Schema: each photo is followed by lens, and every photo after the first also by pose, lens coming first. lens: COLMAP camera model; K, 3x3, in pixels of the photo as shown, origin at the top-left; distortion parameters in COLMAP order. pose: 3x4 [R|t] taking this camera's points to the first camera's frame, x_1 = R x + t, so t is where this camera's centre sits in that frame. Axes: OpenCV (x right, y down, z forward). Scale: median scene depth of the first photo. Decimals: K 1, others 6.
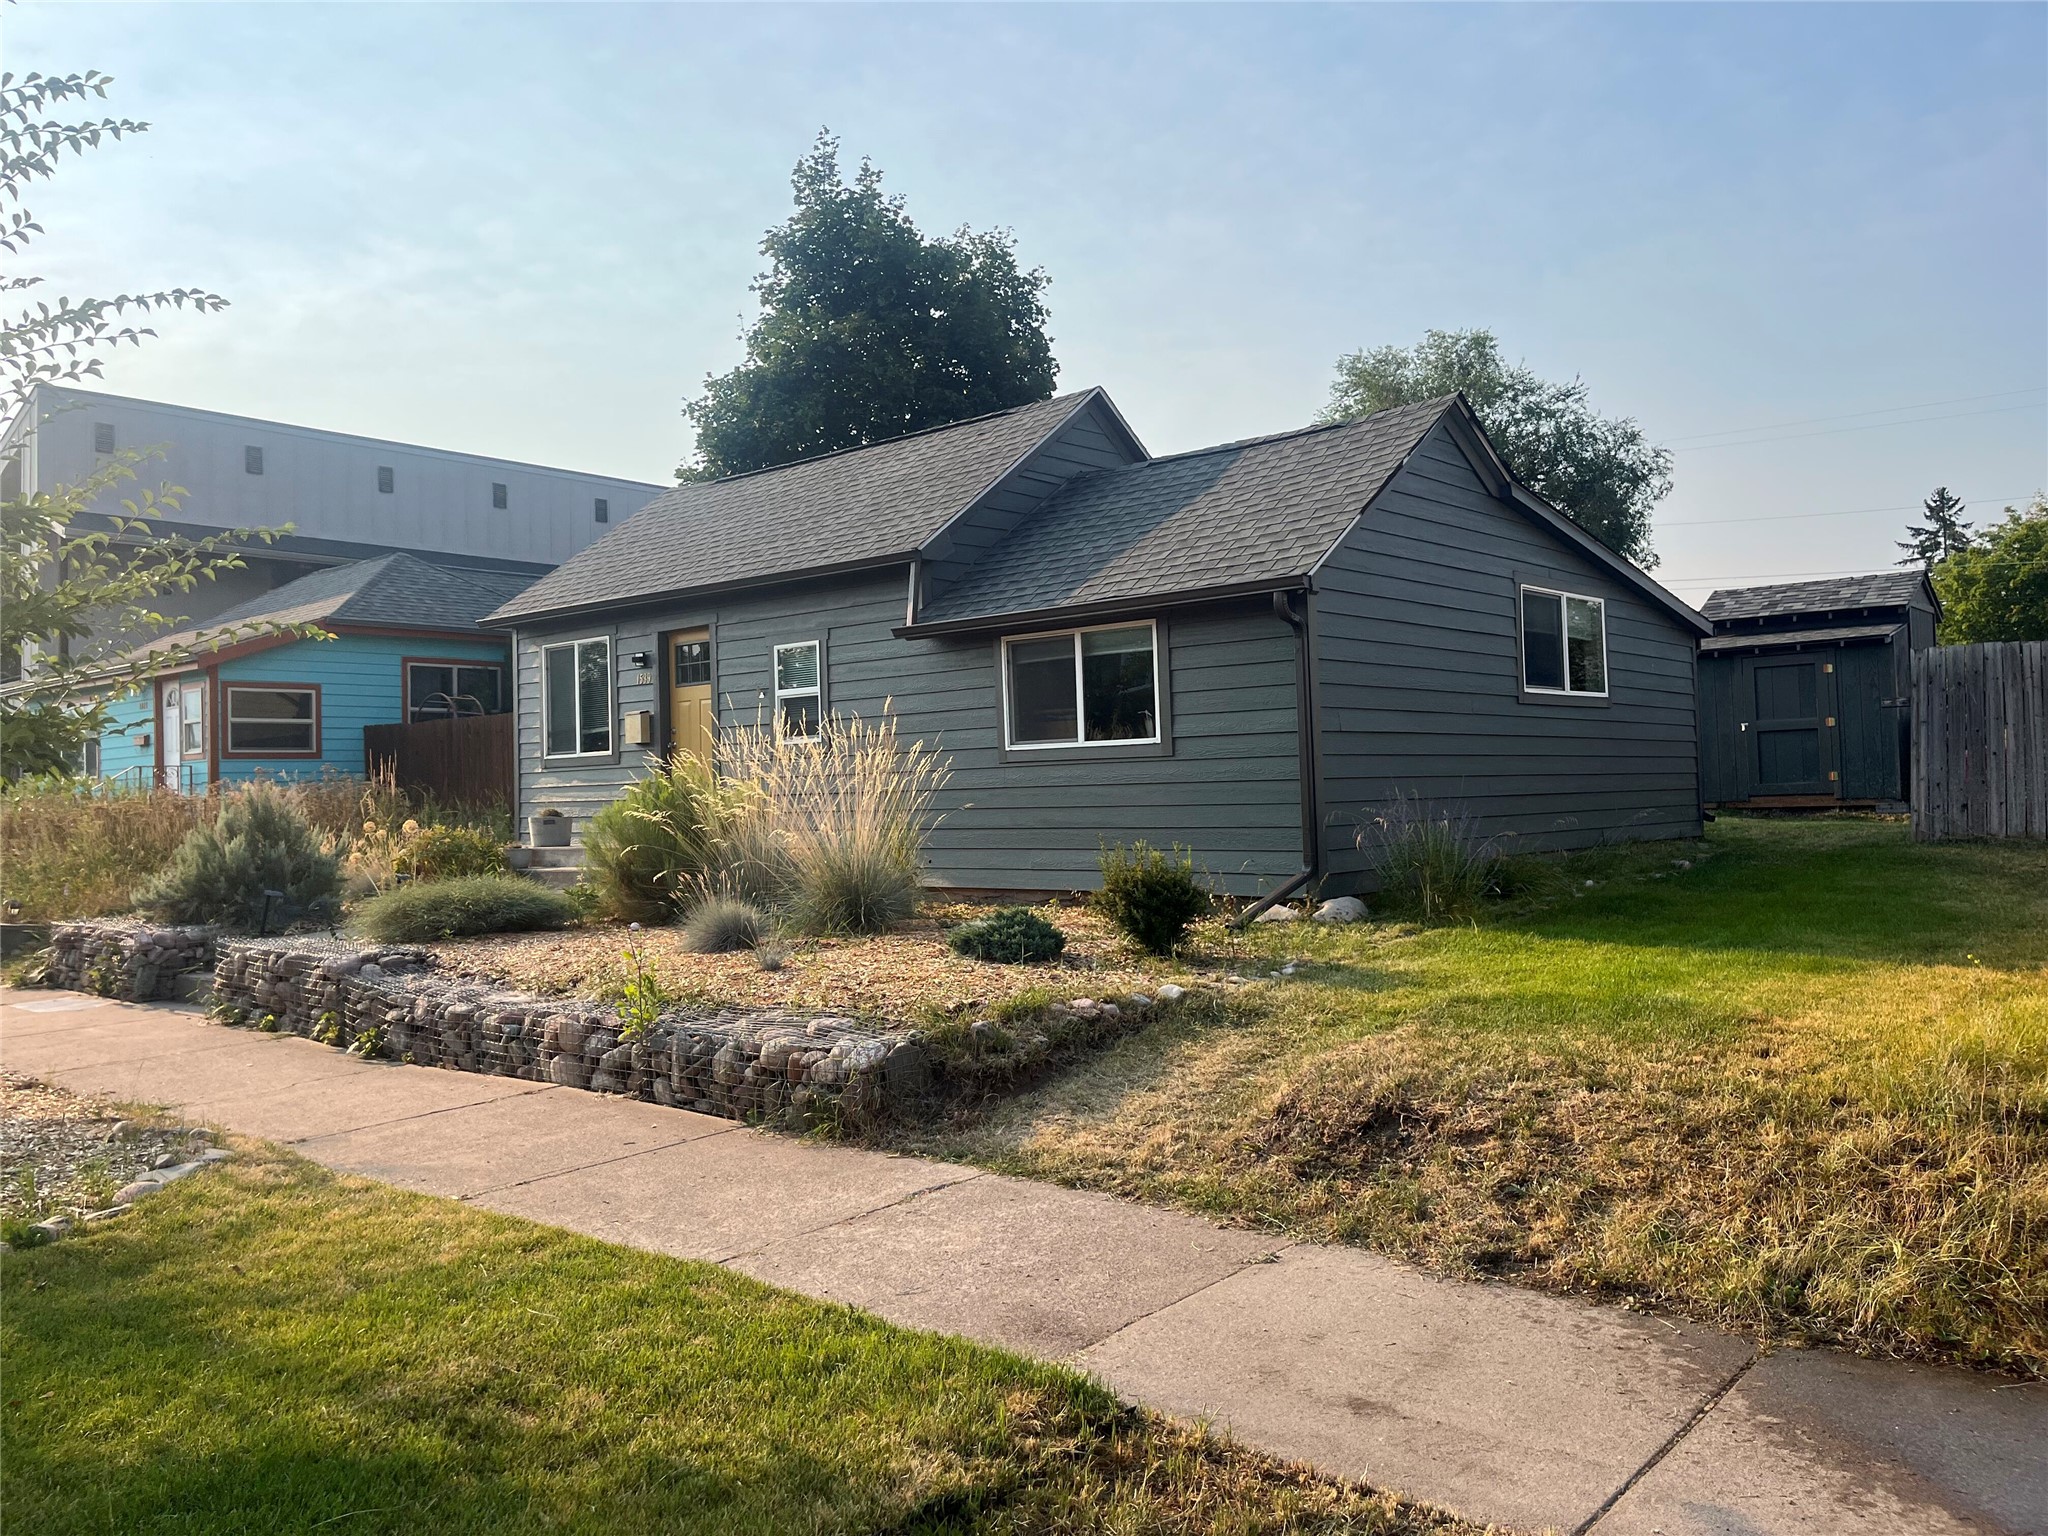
lens RADIAL K [[1557.4, 0, 1016.5], [0, 1557.4, 766.0], [0, 0, 1]] dist [0.028227, -0.003795]
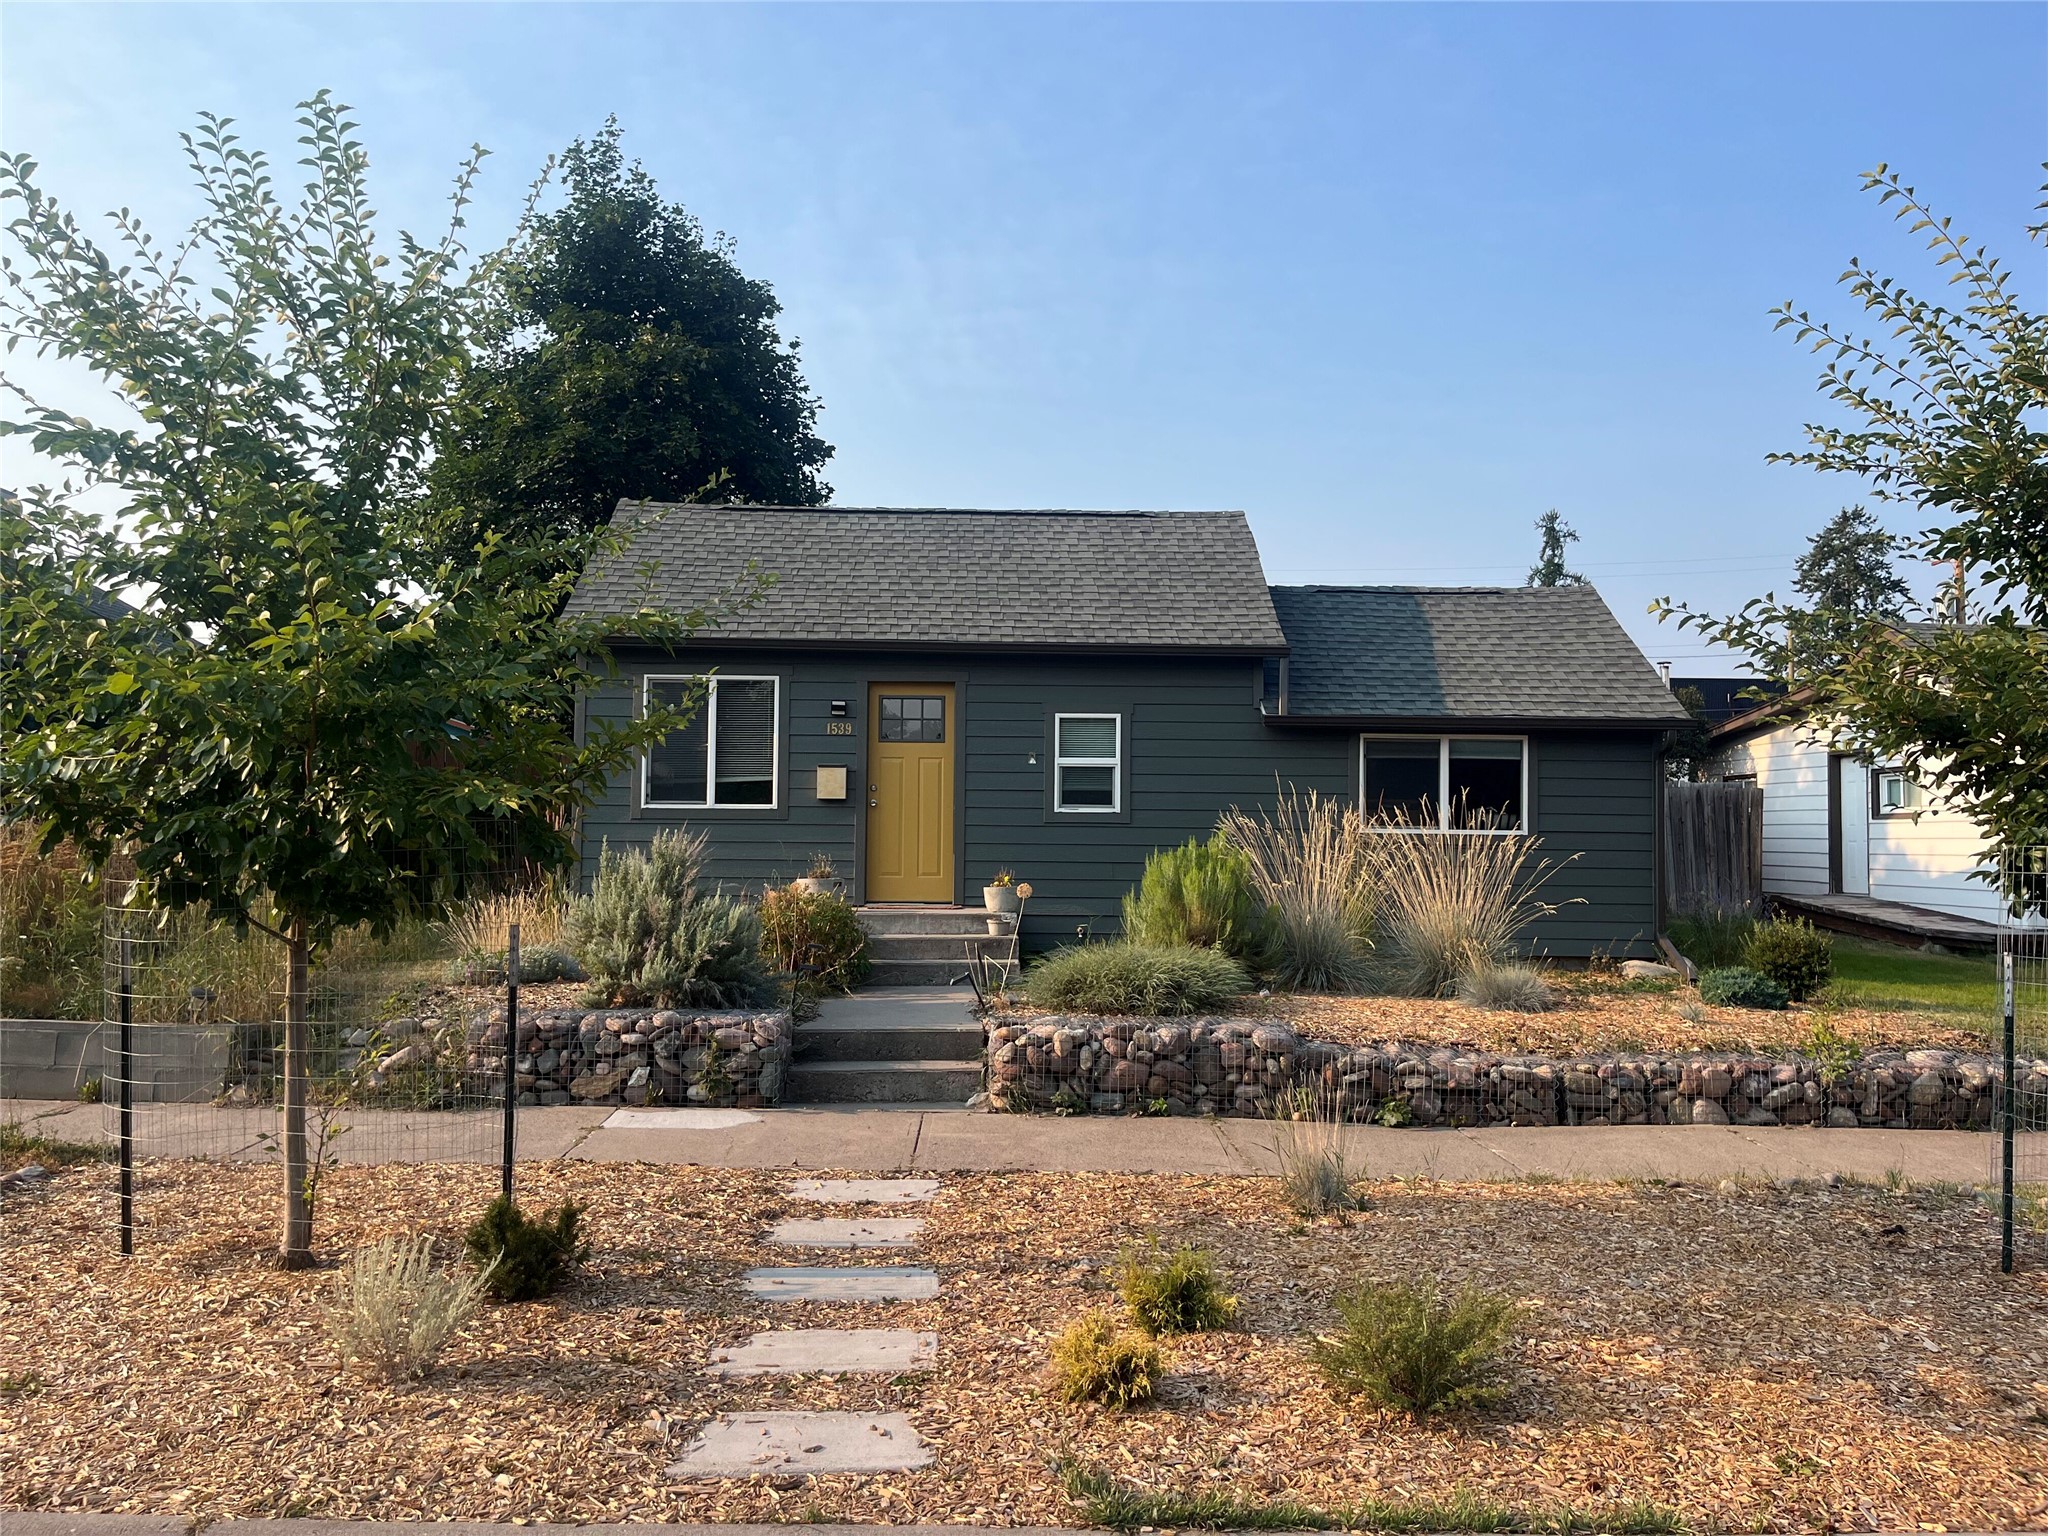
lens RADIAL K [[1557.4, 0, 1016.5], [0, 1557.4, 766.0], [0, 0, 1]] dist [0.028227, -0.003795]
pose [[0.738745, 0.065863, 0.670759, -0.974966], [-0.041061, 0.997763, -0.052749, 0.012734], [-0.672733, 0.011426, 0.739797, 0.313188]]
